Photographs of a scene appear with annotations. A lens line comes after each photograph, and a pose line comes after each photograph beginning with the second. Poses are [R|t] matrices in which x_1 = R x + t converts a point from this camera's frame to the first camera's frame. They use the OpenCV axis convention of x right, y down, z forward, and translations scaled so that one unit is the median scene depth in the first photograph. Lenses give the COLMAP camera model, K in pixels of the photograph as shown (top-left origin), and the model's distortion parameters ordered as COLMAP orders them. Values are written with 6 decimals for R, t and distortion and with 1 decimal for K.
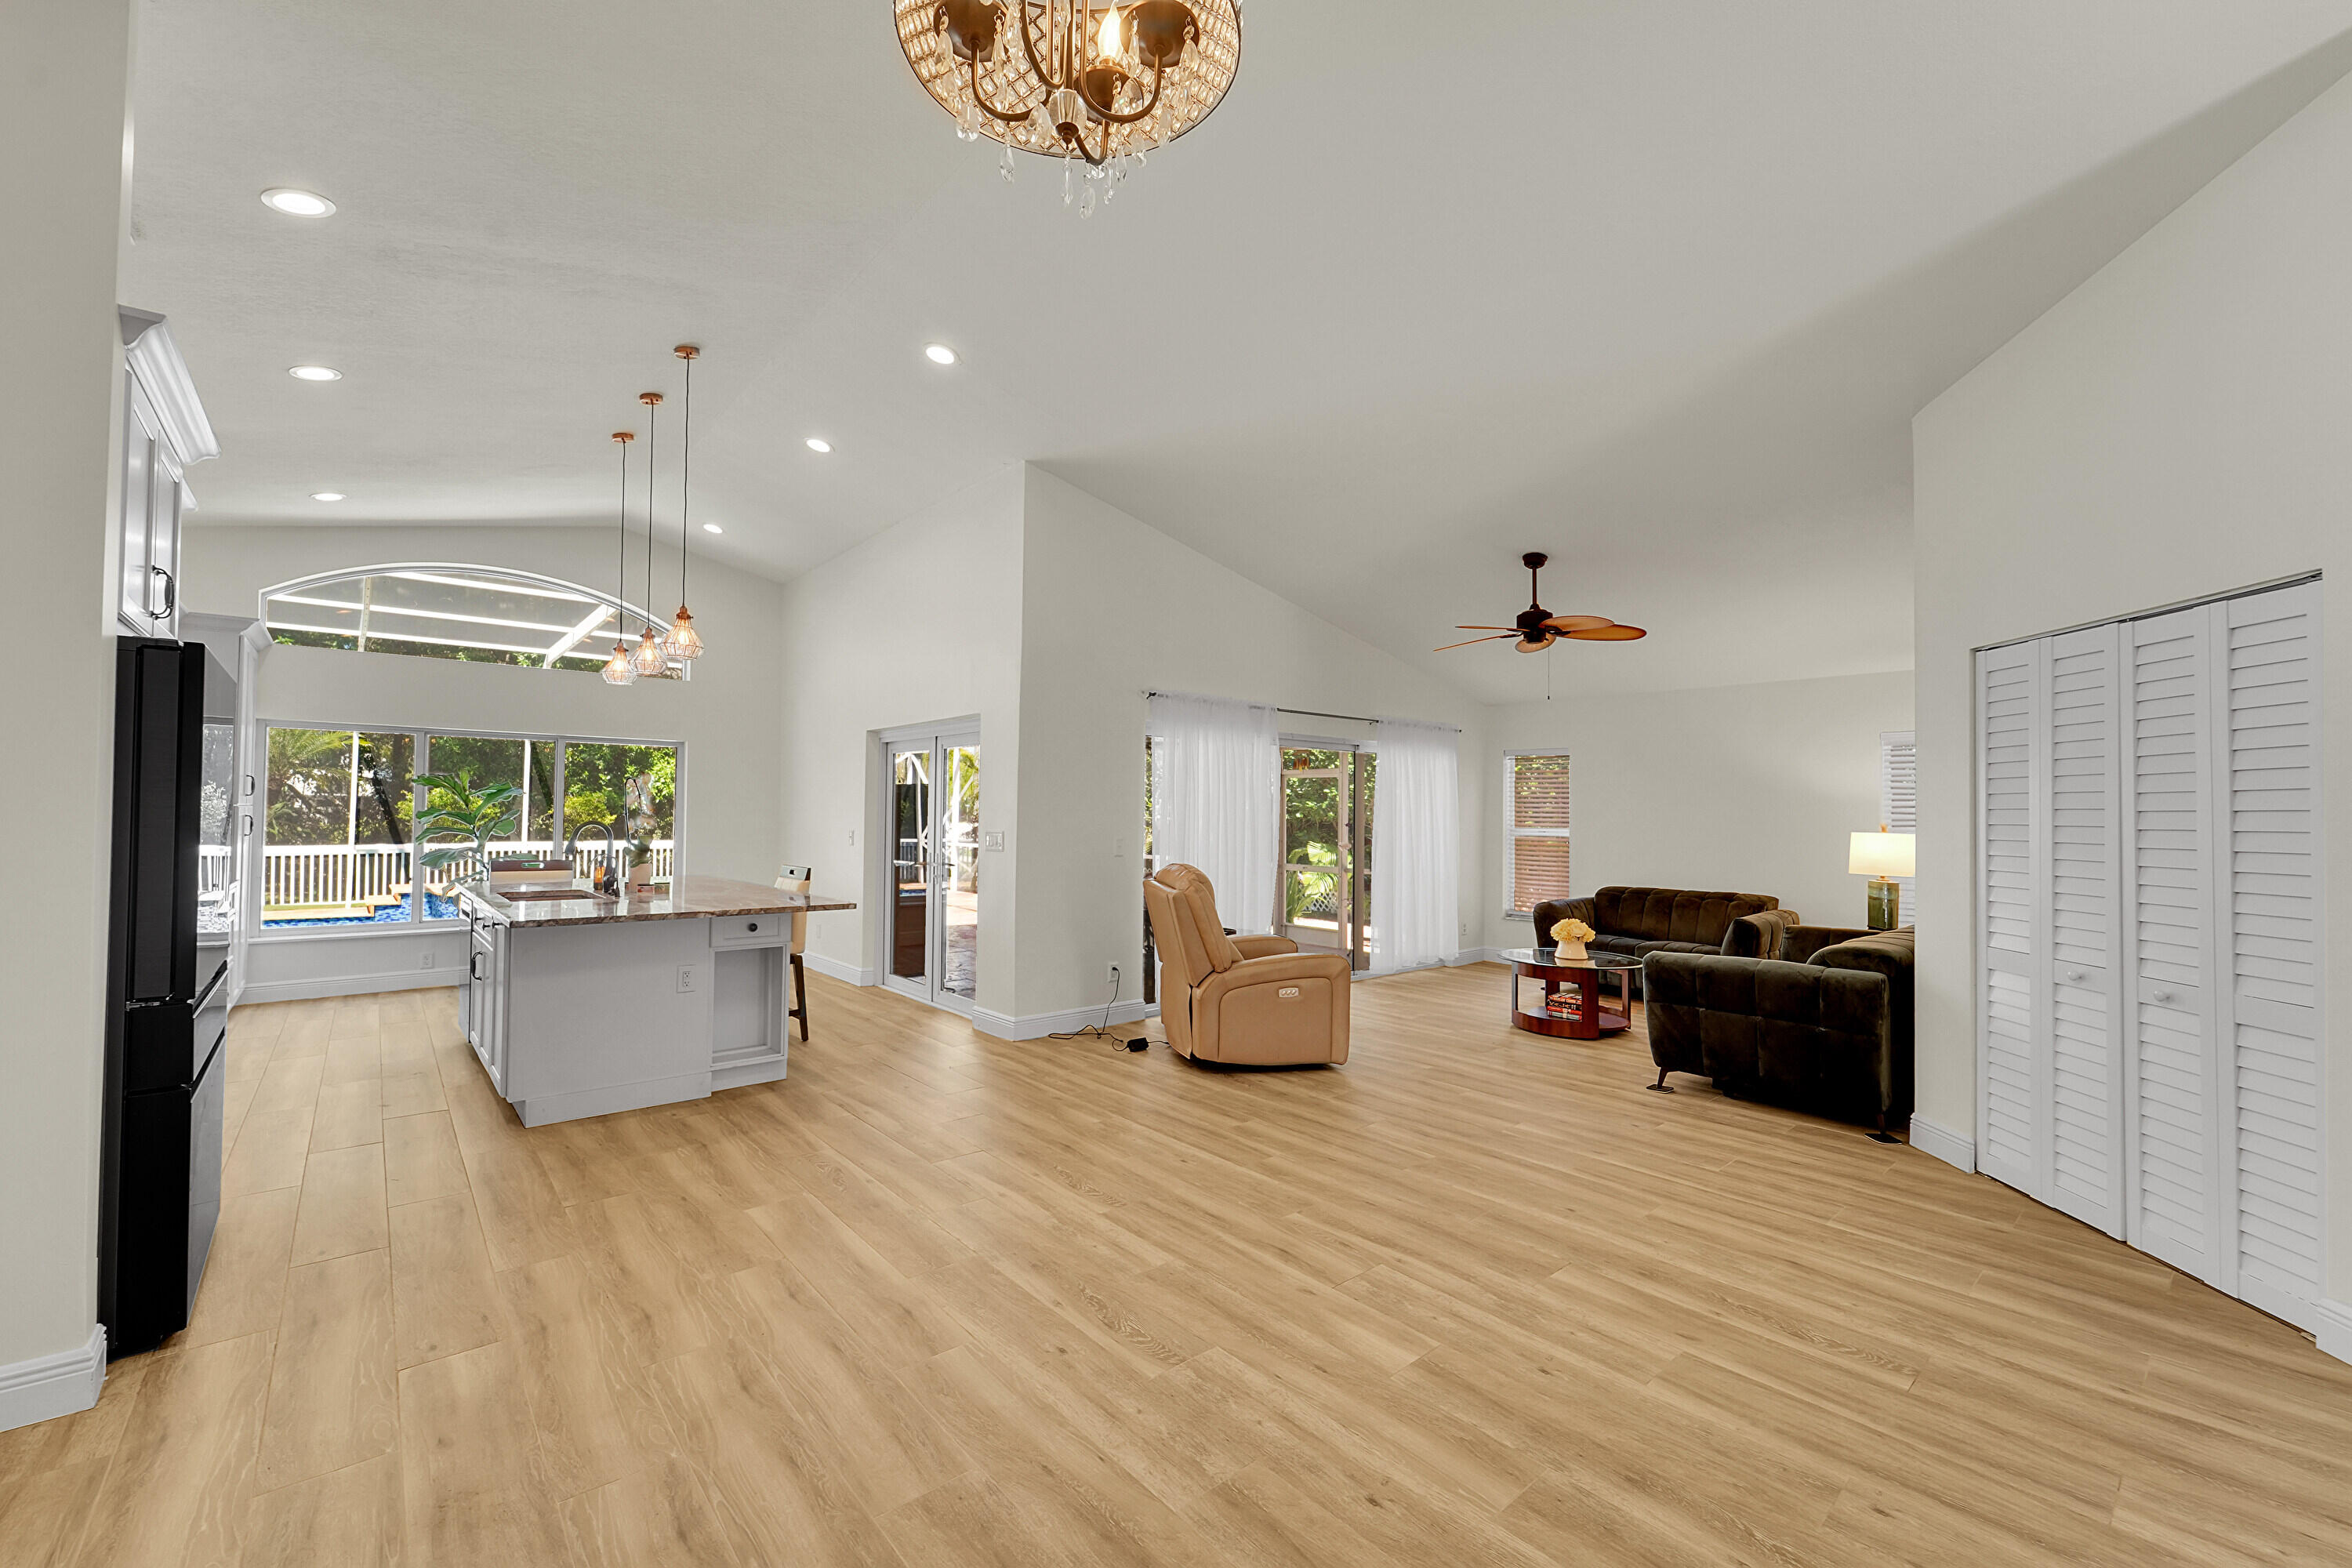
lens RADIAL K [[944.3, 0, 1168.8], [0, 944.3, 794.7], [0, 0, 1]] dist [-0.000525, -0.000614]
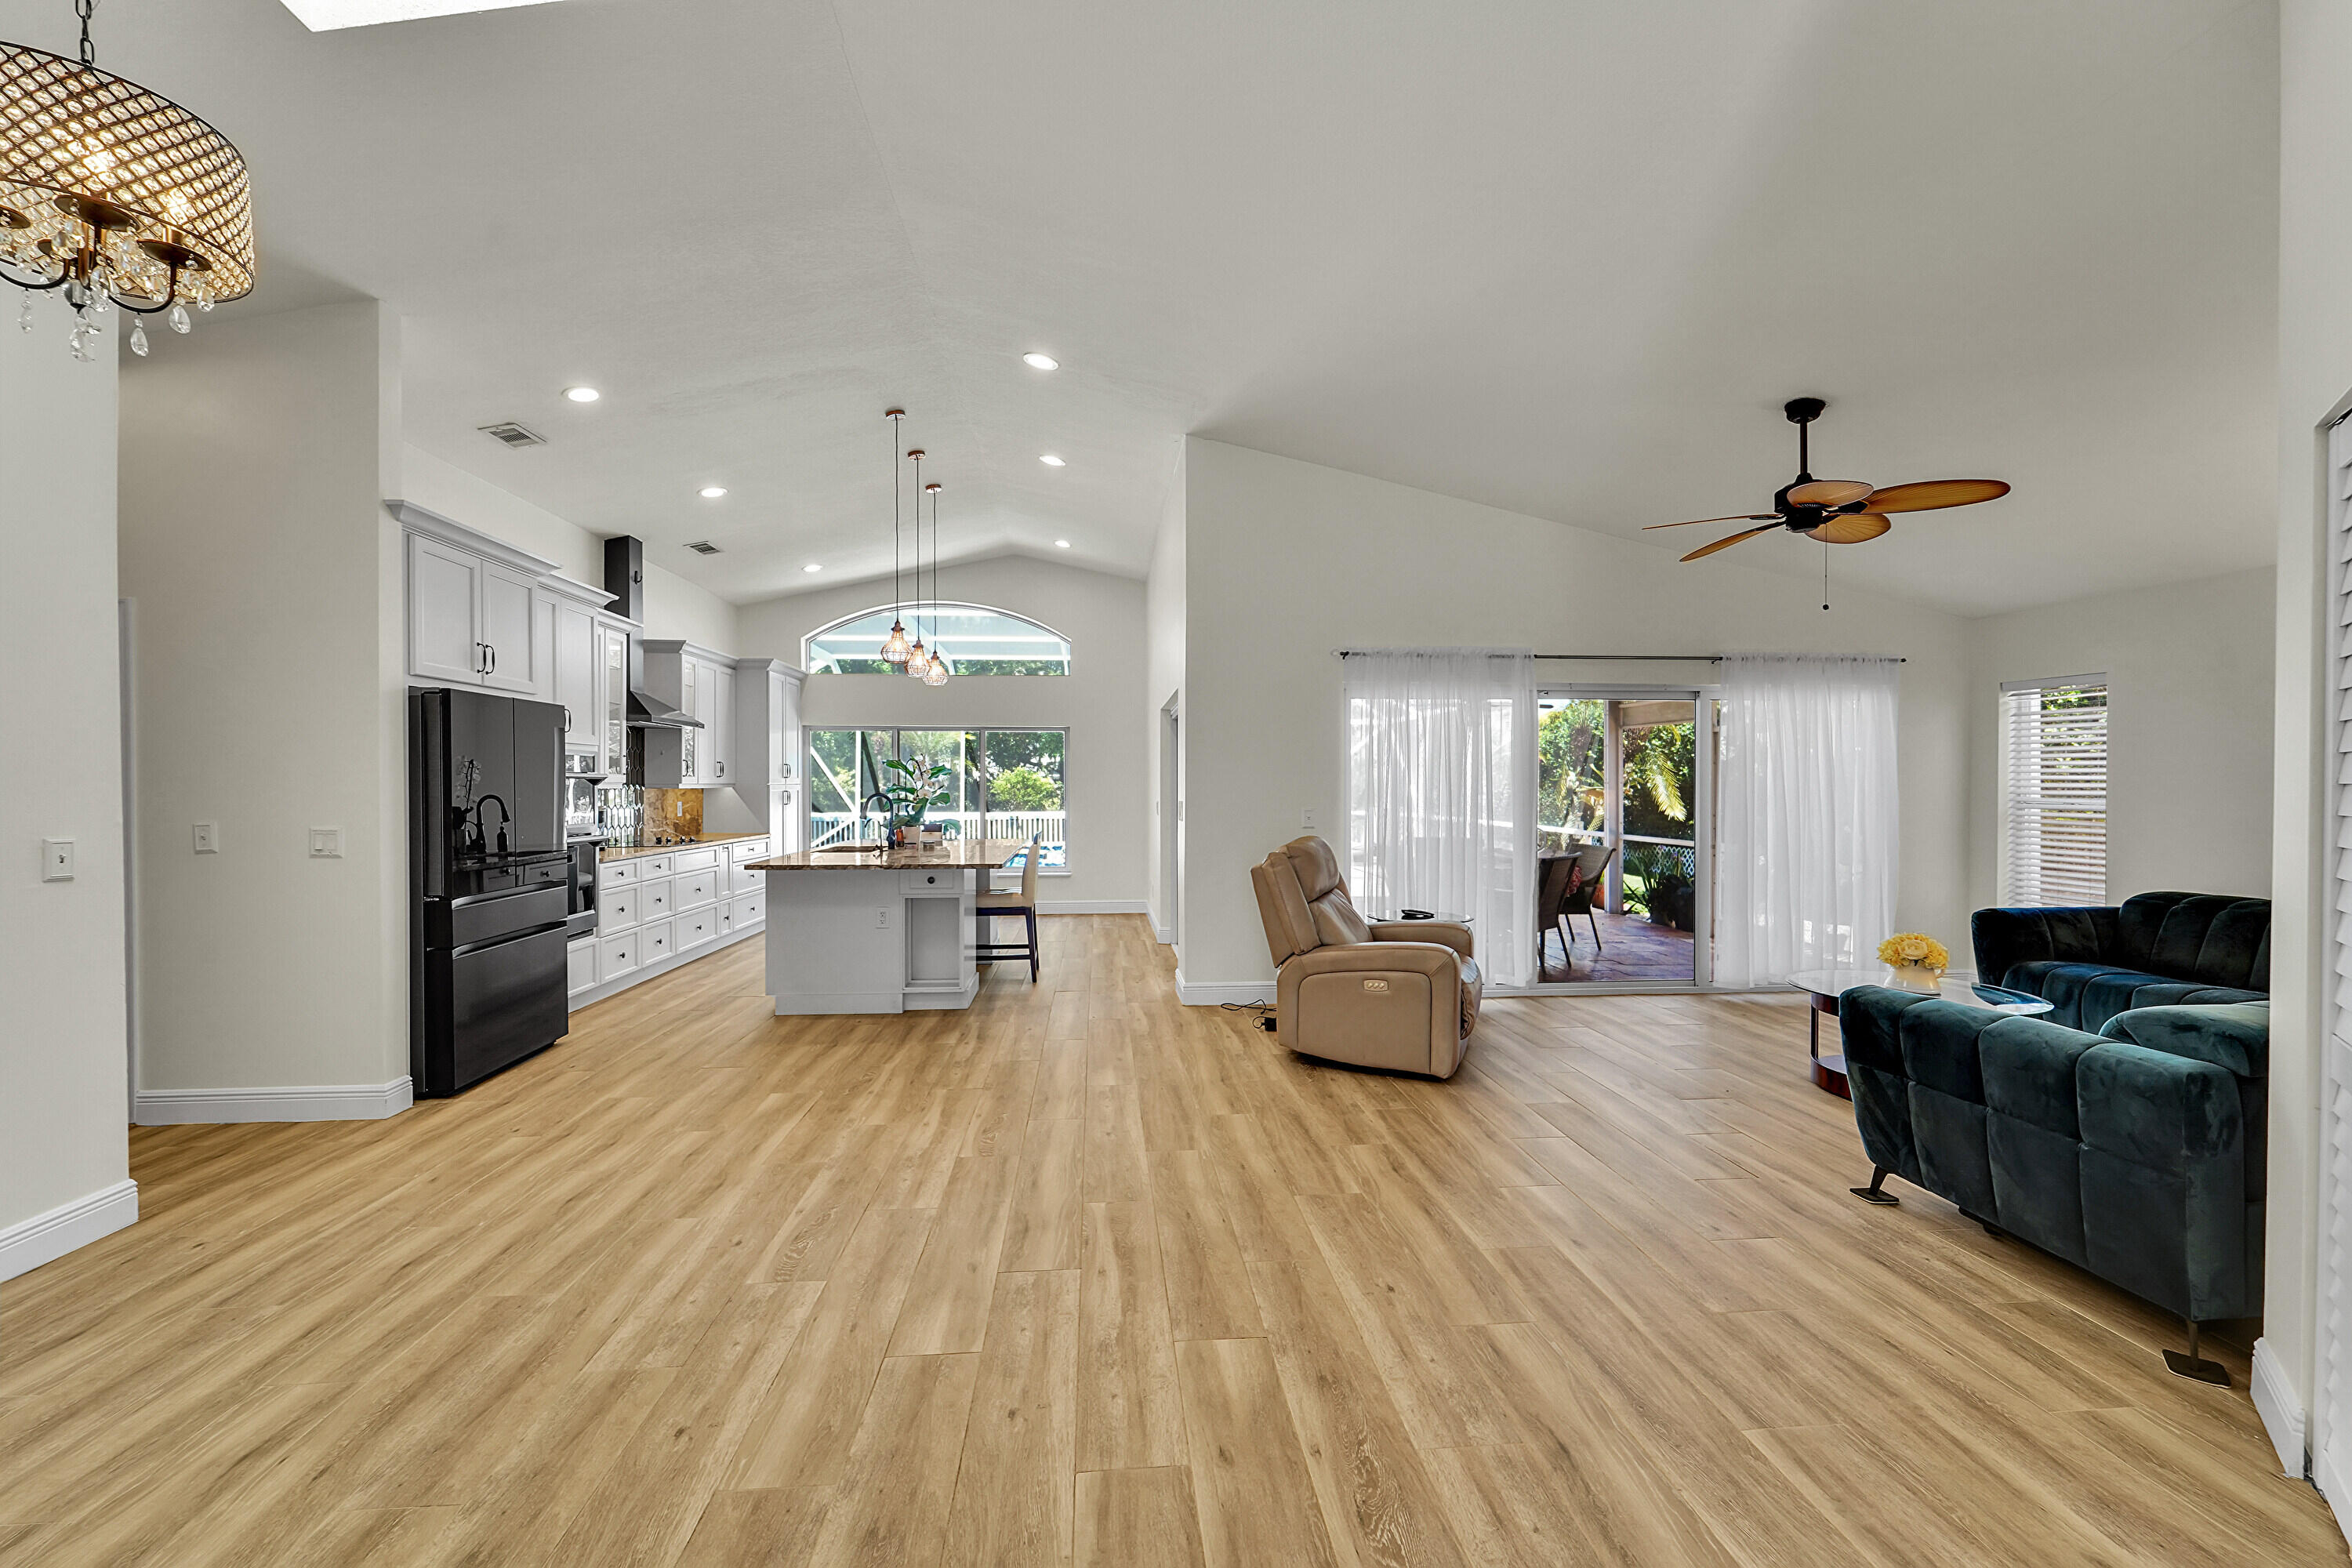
lens RADIAL K [[944.3, 0, 1168.8], [0, 944.3, 794.7], [0, 0, 1]] dist [-0.000525, -0.000614]
pose [[0.810538, -0.003849, -0.585673, 0.746006], [0.020565, 0.999549, 0.021893, 0.014685], [0.585324, -0.029790, 0.810252, 0.283934]]
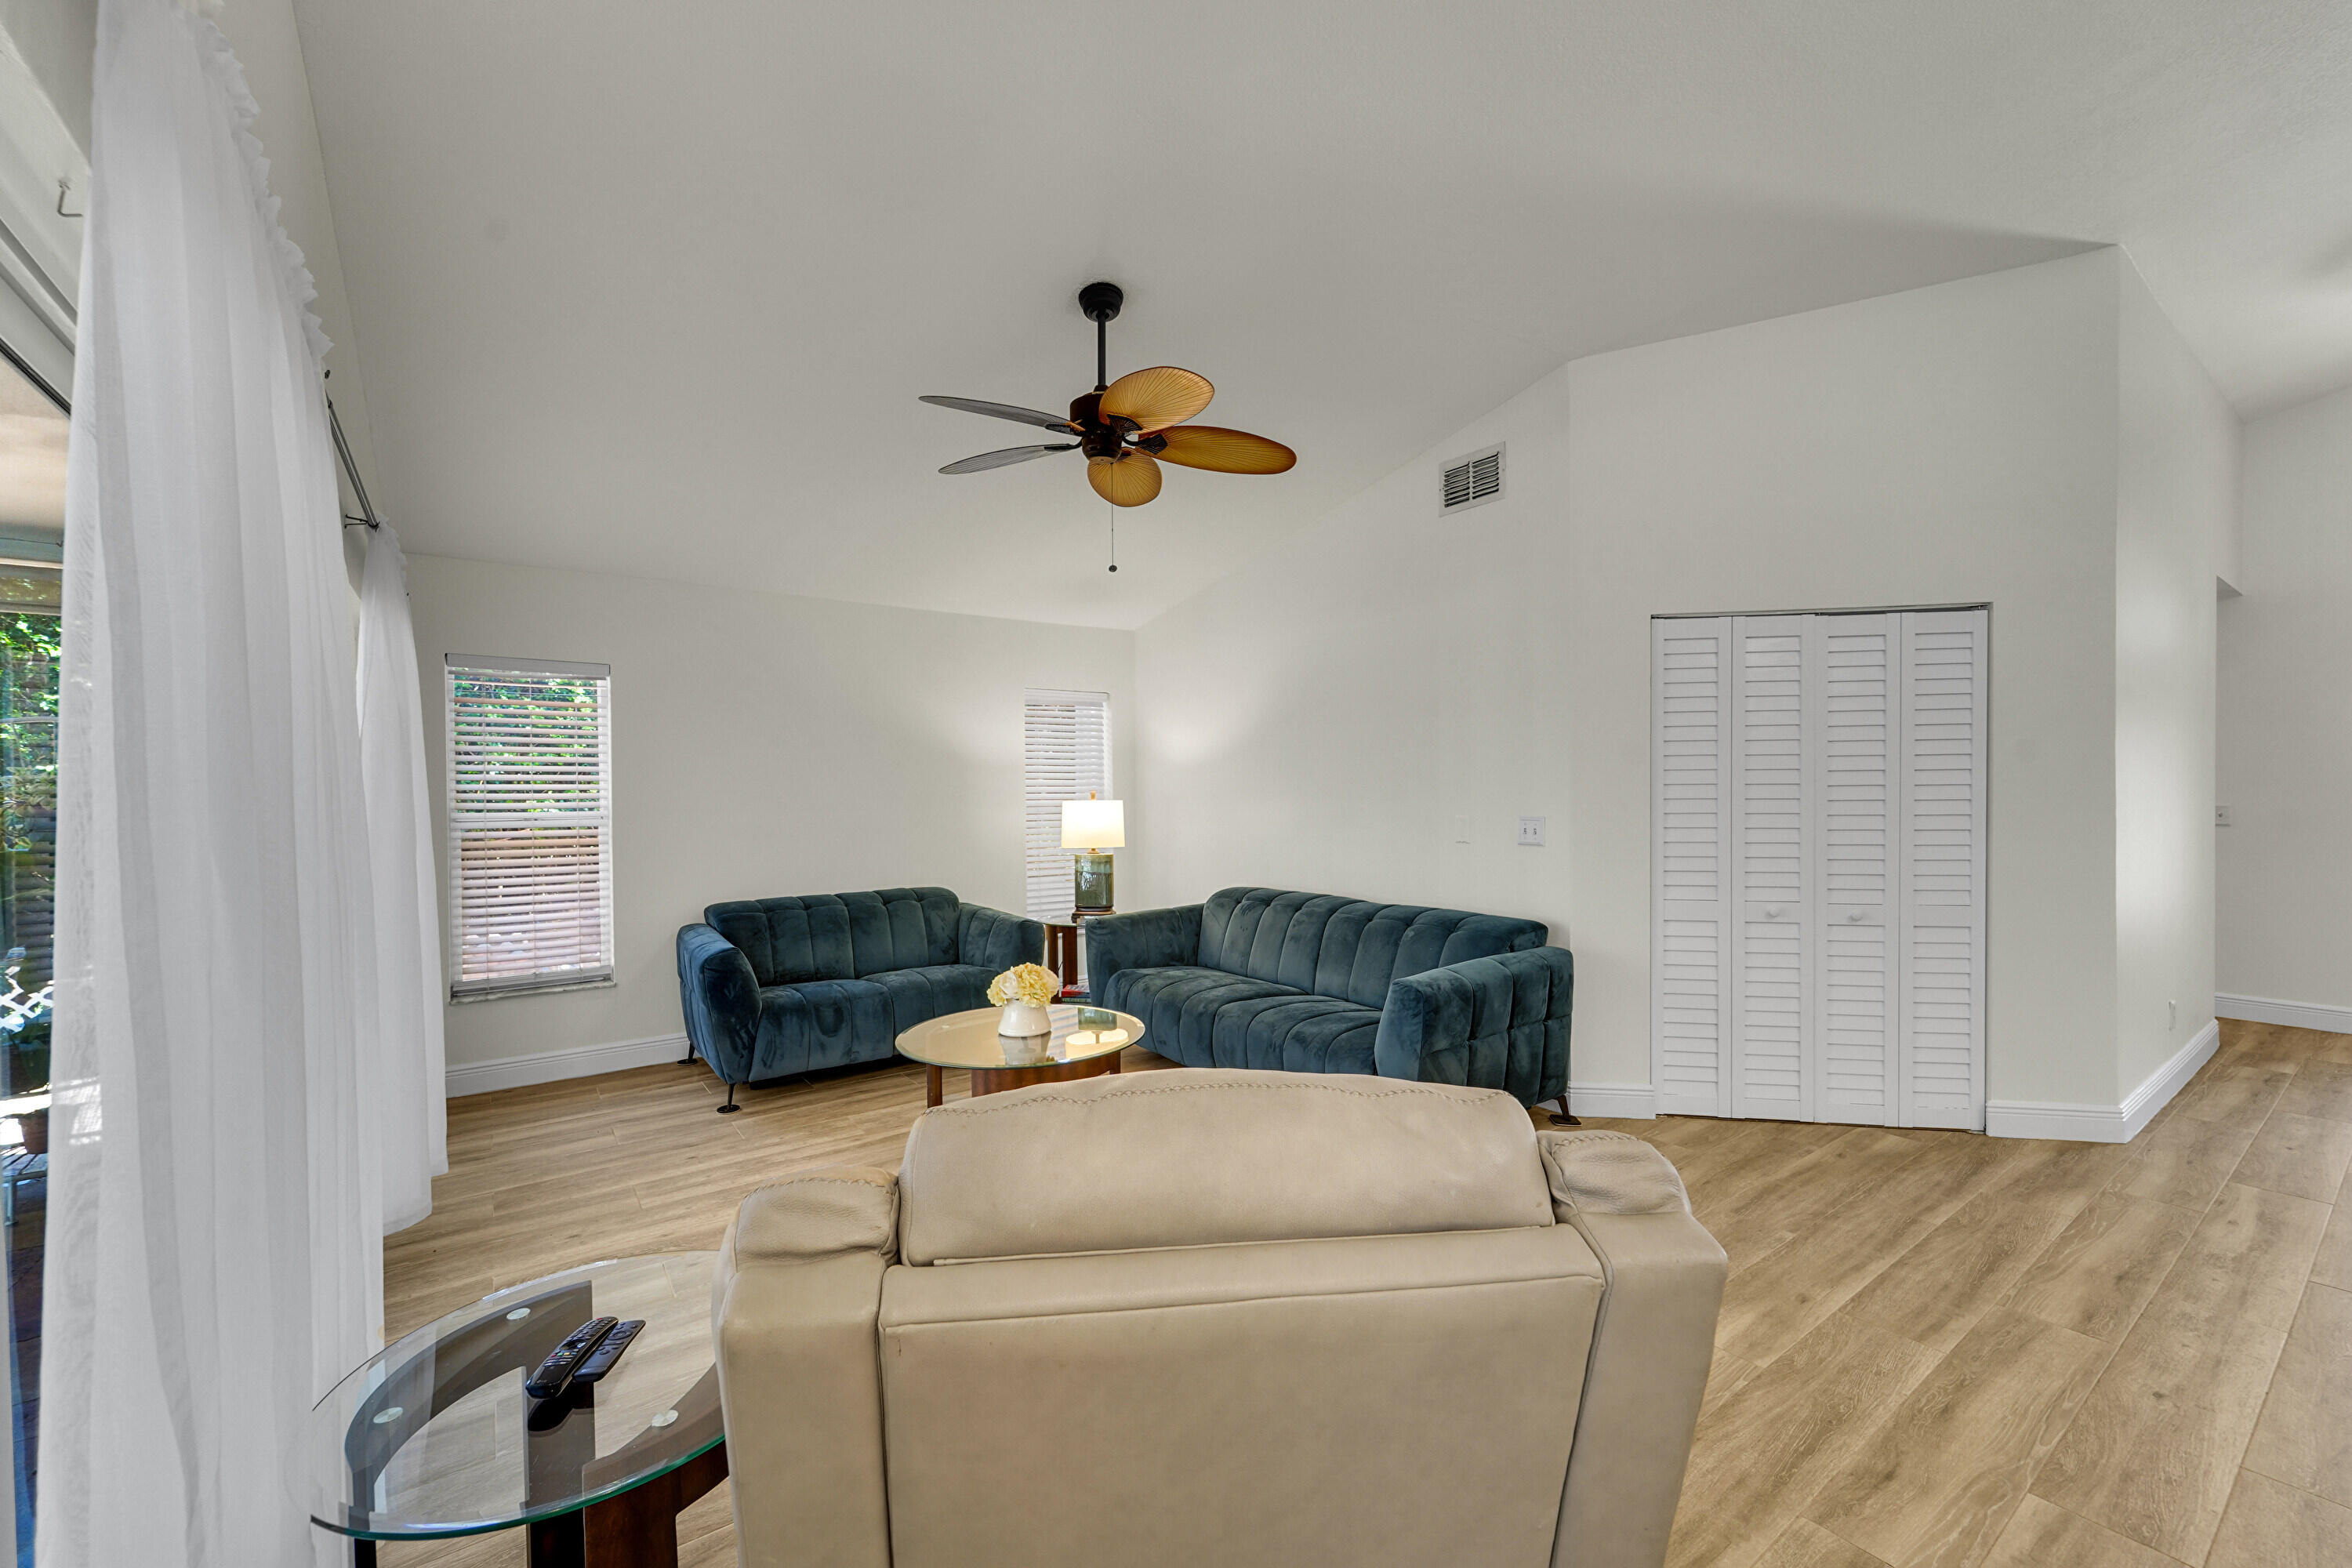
lens RADIAL K [[944.3, 0, 1168.8], [0, 944.3, 794.7], [0, 0, 1]] dist [-0.000525, -0.000614]
pose [[0.085220, -0.021246, 0.996136, -0.259174], [-0.009505, 0.999710, 0.022135, 0.027856], [-0.996317, -0.011355, 0.084993, 1.643932]]
